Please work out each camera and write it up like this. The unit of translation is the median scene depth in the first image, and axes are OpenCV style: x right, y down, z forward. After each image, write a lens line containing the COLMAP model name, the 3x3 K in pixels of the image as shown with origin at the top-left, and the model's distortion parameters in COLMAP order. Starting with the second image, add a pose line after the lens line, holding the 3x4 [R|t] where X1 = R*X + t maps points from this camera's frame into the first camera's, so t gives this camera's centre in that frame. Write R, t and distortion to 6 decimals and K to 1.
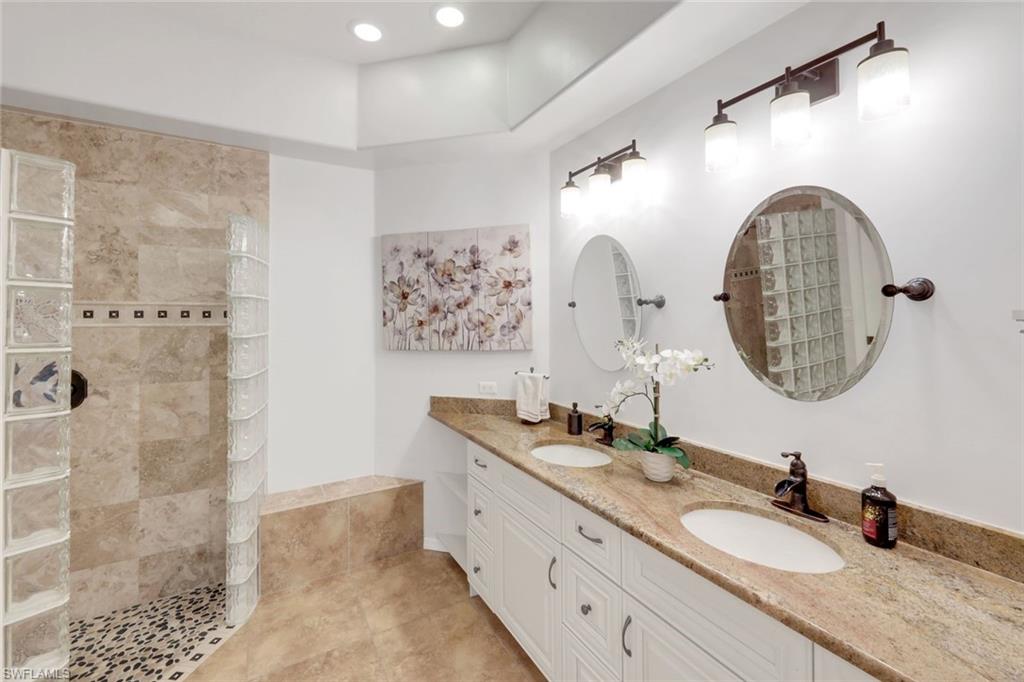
lens RADIAL K [[417.7, 0, 513.0], [0, 417.7, 318.2], [0, 0, 1]] dist [0.000821, -0.000235]
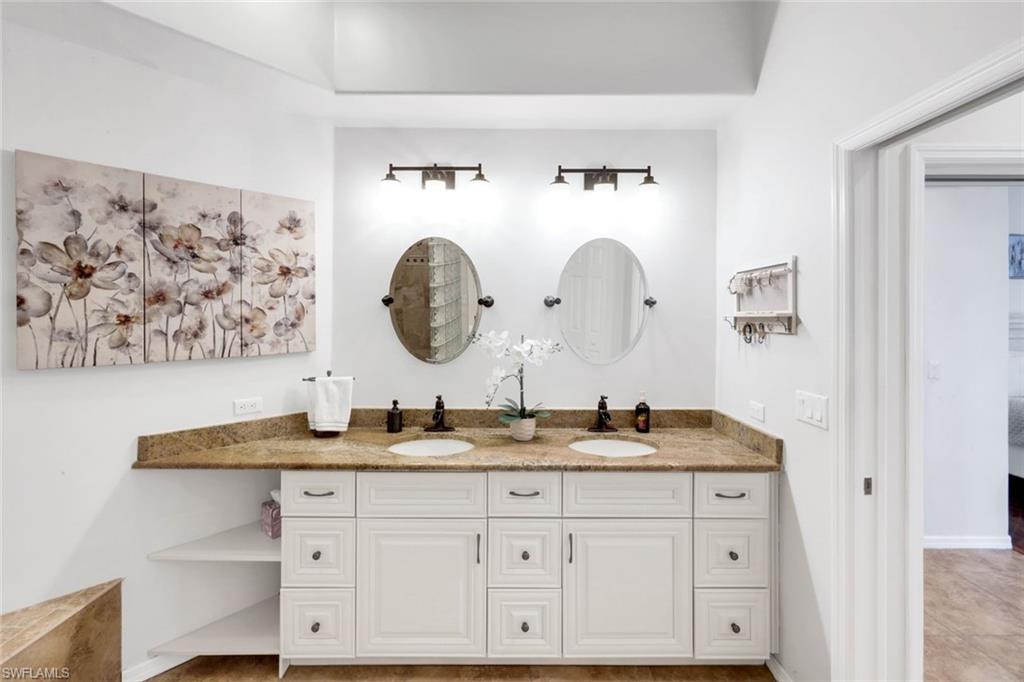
lens RADIAL K [[417.7, 0, 501.7], [0, 417.7, 317.9], [0, 0, 1]] dist [0.000821, -0.000235]
pose [[0.522612, 0.004660, 0.852558, -0.466507], [-0.007888, 0.999969, -0.000630, 0.005751], [-0.852534, -0.006396, 0.522632, 0.224739]]
